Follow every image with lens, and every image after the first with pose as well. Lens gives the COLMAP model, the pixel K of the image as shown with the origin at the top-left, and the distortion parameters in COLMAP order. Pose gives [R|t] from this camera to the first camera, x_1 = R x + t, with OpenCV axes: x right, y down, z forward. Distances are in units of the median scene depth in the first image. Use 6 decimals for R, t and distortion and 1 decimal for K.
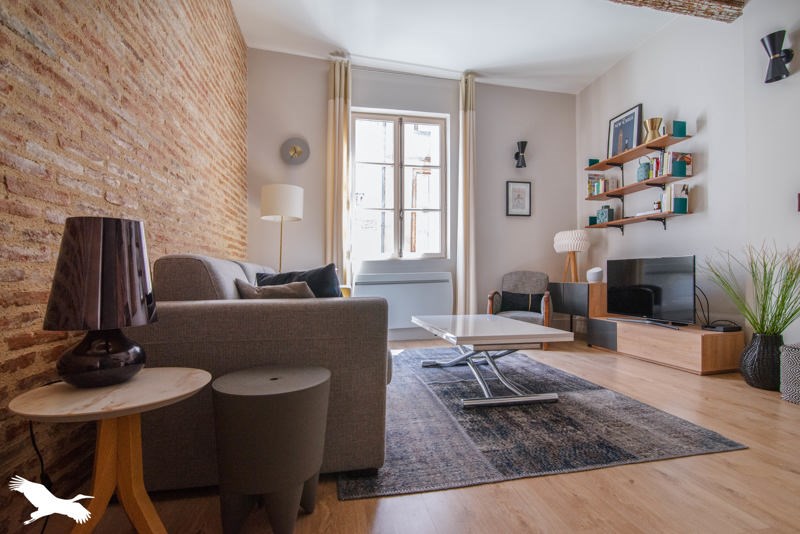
lens RADIAL K [[372.4, 0, 401.2], [0, 372.4, 269.2], [0, 0, 1]] dist [-0.022195, -0.000124]
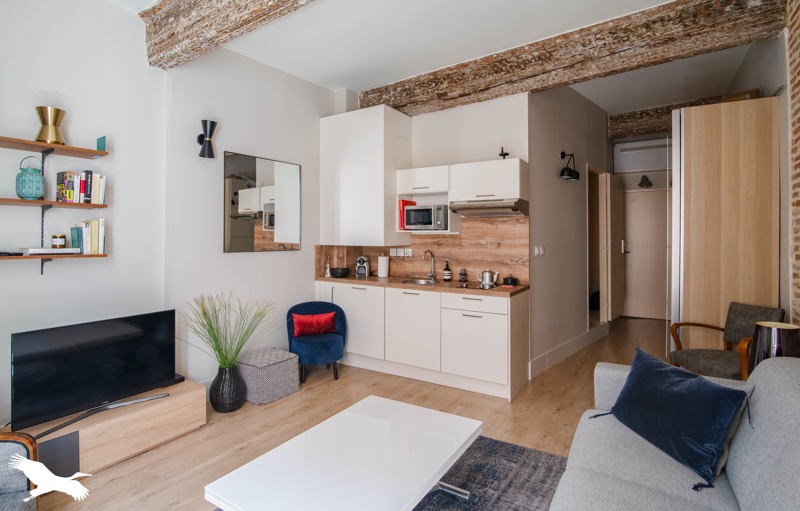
lens RADIAL K [[403.1, 0, 399.4], [0, 403.1, 240.9], [0, 0, 1]] dist [-0.017819, 0.000114]
pose [[-0.717942, -0.015858, 0.695922, -0.405626], [-0.015661, 0.999855, 0.006627, -0.280983], [-0.695927, -0.006141, -0.718087, 1.960053]]
